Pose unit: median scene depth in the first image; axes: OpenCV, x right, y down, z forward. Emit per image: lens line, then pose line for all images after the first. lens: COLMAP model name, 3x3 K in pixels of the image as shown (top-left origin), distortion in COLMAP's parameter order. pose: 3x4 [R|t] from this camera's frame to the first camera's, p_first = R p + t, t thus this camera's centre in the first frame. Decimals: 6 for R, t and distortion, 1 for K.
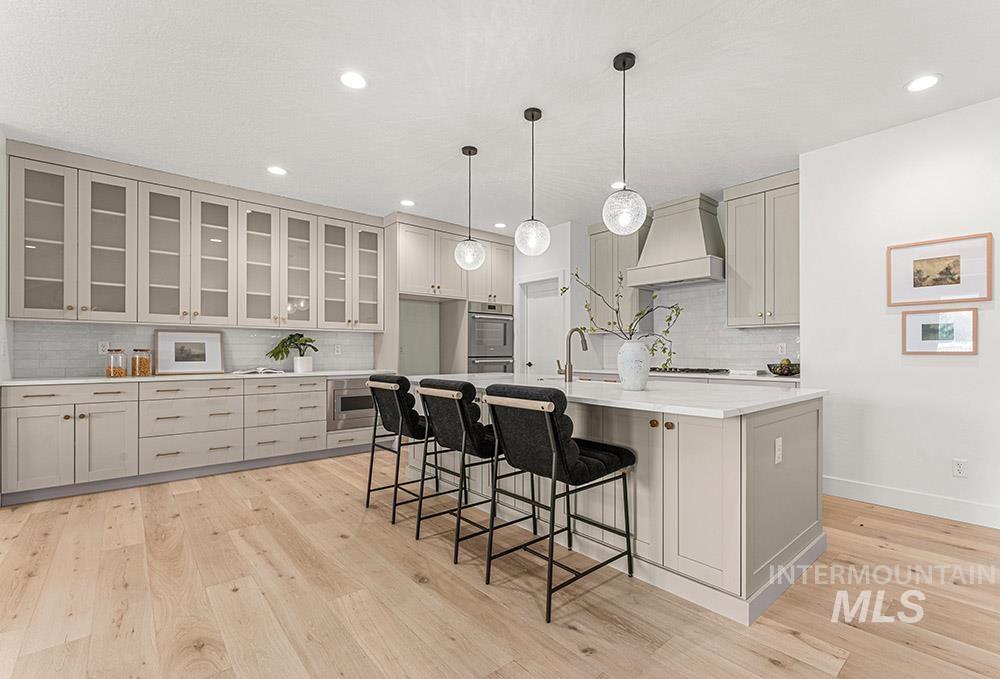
lens RADIAL K [[448.6, 0, 536.3], [0, 448.6, 351.7], [0, 0, 1]] dist [-0.003494, -0.000353]
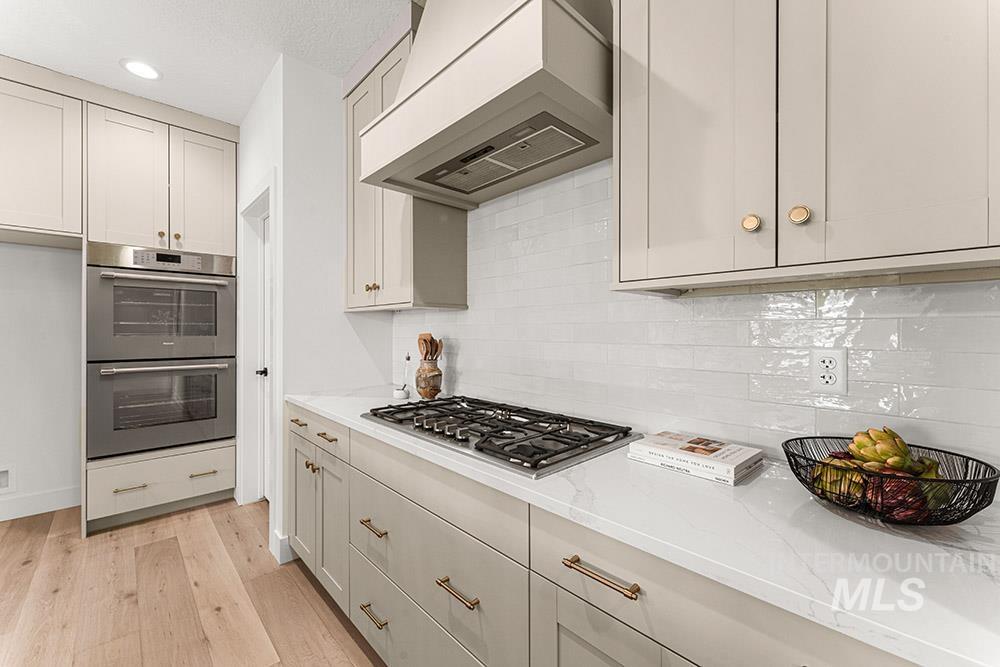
lens RADIAL K [[403.0, 0, 500.0], [0, 403.0, 333.5], [0, 0, 1]] dist [0.000286, 0.000060]
pose [[0.999898, 0.003773, 0.013756, 0.380535], [-0.003838, 0.999982, 0.004671, -0.029183], [-0.013738, -0.004723, 0.999894, 0.823366]]
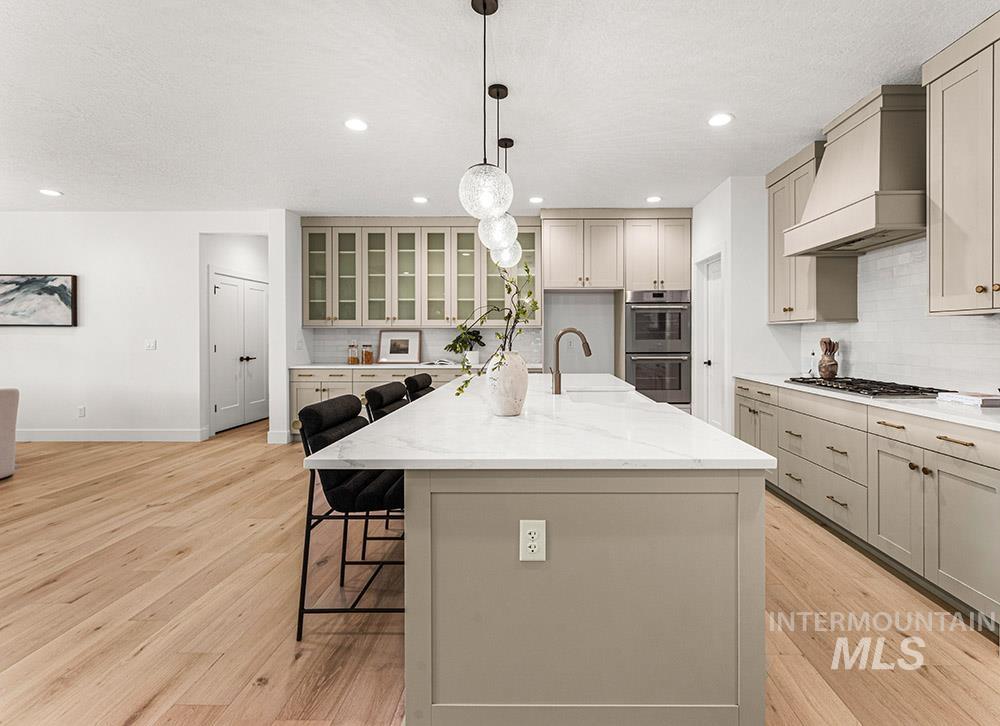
lens RADIAL K [[467.3, 0, 533.8], [0, 467.3, 339.2], [0, 0, 1]] dist [-0.001856, -0.000081]
pose [[0.730987, 0.003202, -0.682383, 0.500552], [0.003524, 0.999958, 0.008467, -0.033690], [0.682382, -0.008594, 0.730945, 0.270475]]
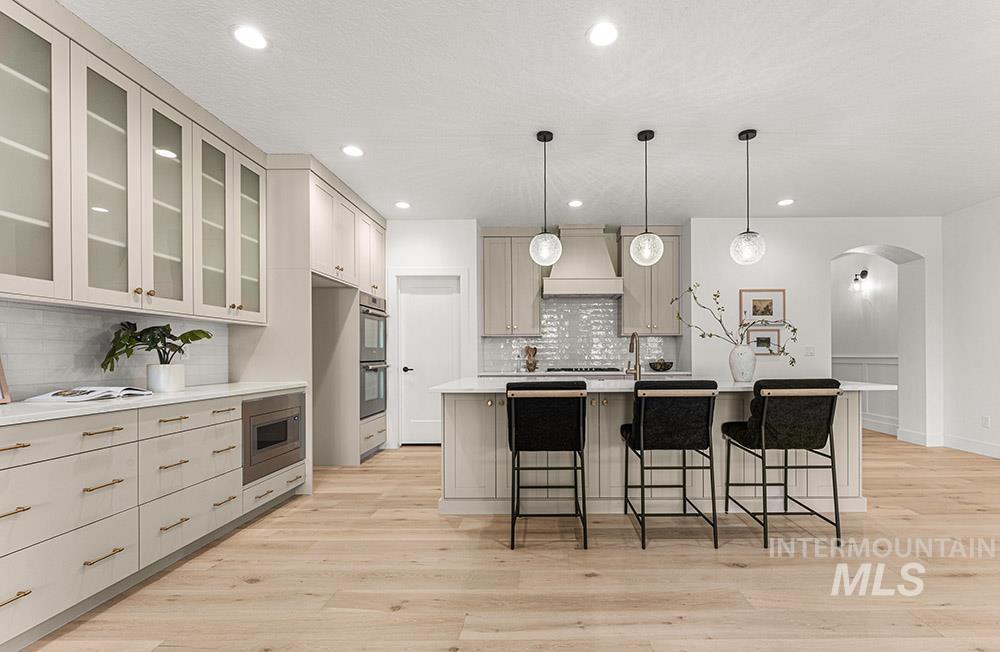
lens RADIAL K [[446.3, 0, 542.2], [0, 446.3, 355.4], [0, 0, 1]] dist [-0.000464, -0.000220]
pose [[0.683218, -0.004594, 0.730200, -0.718384], [0.003632, 0.999989, 0.002893, 0.000027], [-0.730206, 0.000675, 0.683227, 0.326173]]
